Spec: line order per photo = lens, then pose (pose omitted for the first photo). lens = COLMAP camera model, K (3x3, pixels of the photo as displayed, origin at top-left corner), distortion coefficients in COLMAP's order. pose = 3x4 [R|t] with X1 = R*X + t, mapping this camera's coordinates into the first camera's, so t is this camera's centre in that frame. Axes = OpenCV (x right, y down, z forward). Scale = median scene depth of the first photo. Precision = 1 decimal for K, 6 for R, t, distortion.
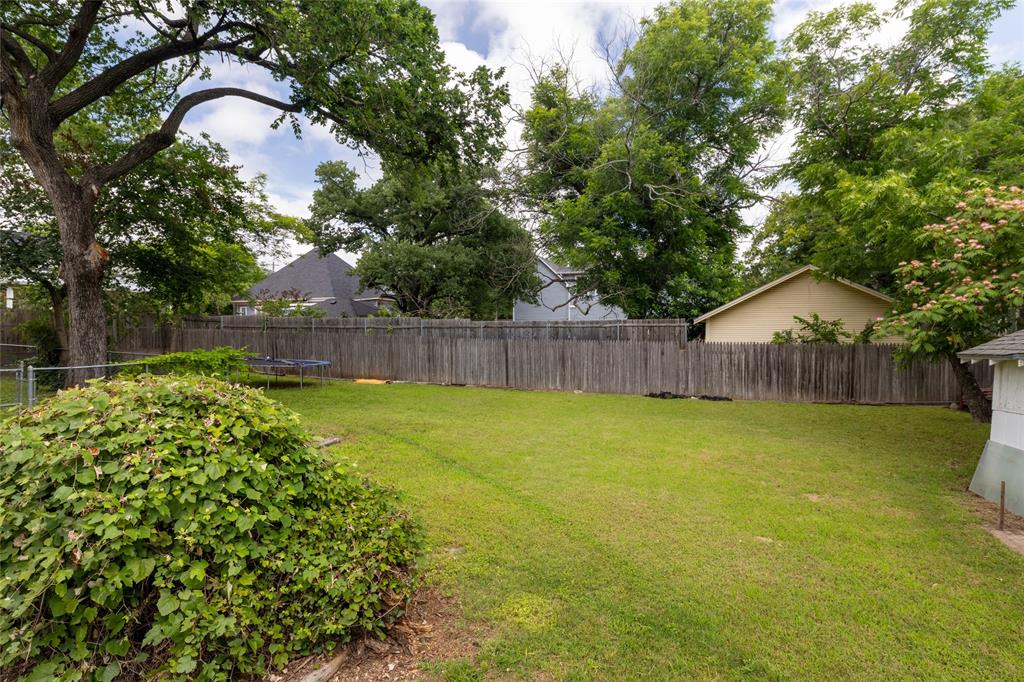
lens RADIAL K [[562.2, 0, 512.6], [0, 562.2, 341.9], [0, 0, 1]] dist [0.001349, 0.000223]
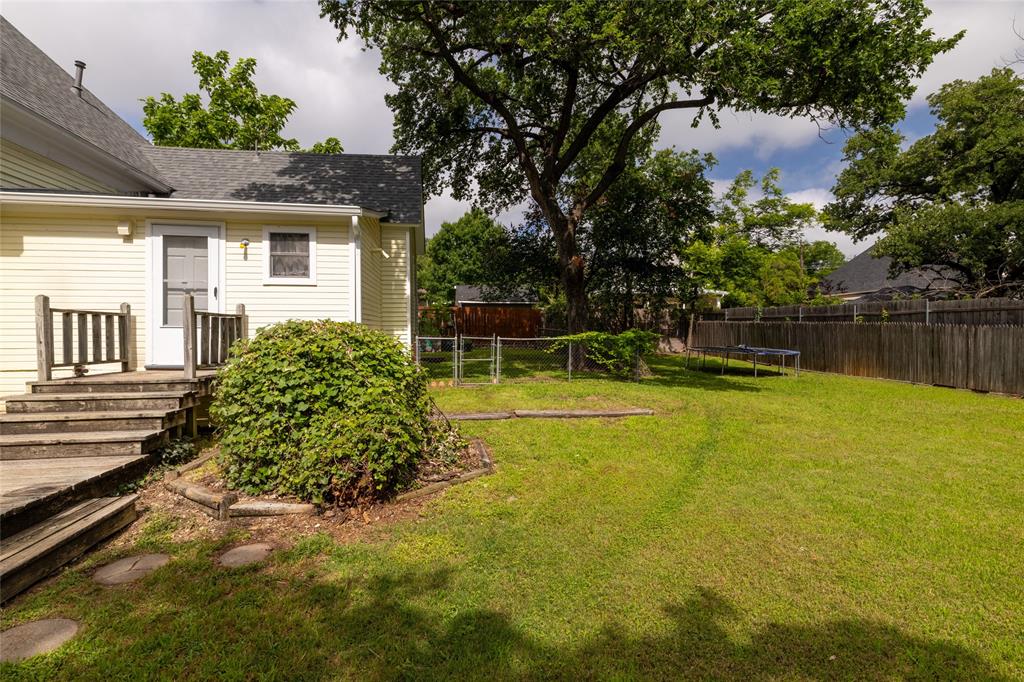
lens RADIAL K [[511.3, 0, 513.1], [0, 511.3, 339.3], [0, 0, 1]] dist [-0.001911, -0.000460]
pose [[0.483504, 0.010756, -0.875276, 0.187353], [-0.008495, 0.999935, 0.007596, 0.011722], [0.875301, 0.003763, 0.483563, 0.171769]]
